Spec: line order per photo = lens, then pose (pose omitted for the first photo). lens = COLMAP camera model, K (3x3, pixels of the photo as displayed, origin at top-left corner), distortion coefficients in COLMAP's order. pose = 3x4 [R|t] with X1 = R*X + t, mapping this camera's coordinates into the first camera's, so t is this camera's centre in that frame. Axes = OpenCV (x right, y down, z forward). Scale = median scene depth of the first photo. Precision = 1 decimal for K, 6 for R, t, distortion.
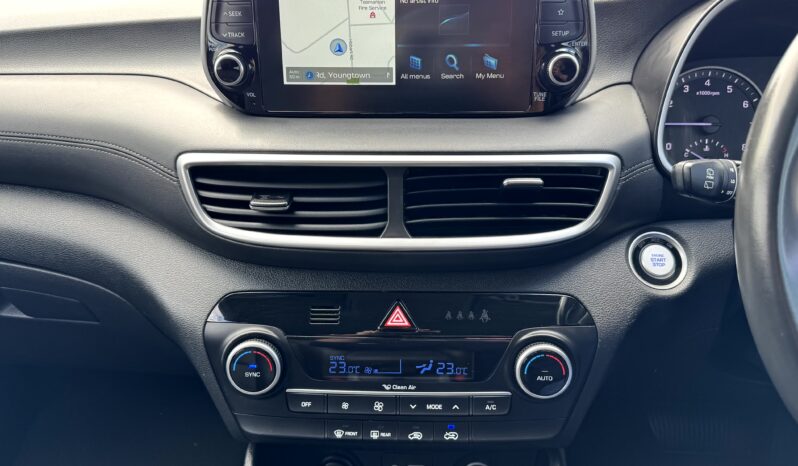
lens RADIAL K [[658.9, 0, 396.8], [0, 658.9, 244.1], [0, 0, 1]] dist [0.064096, -0.005739]
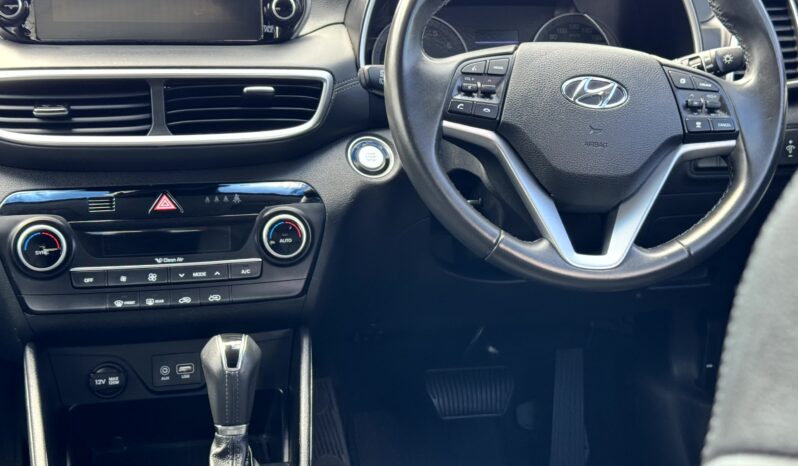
lens RADIAL K [[1125.9, 0, 399.0], [0, 1125.9, 233.0], [0, 0, 1]] dist [0.170873, 0.000722]
pose [[0.965202, -0.047811, 0.257098, -0.123618], [0.077252, 0.991398, -0.105654, 0.423837], [-0.249835, 0.121839, 0.960592, -1.130238]]
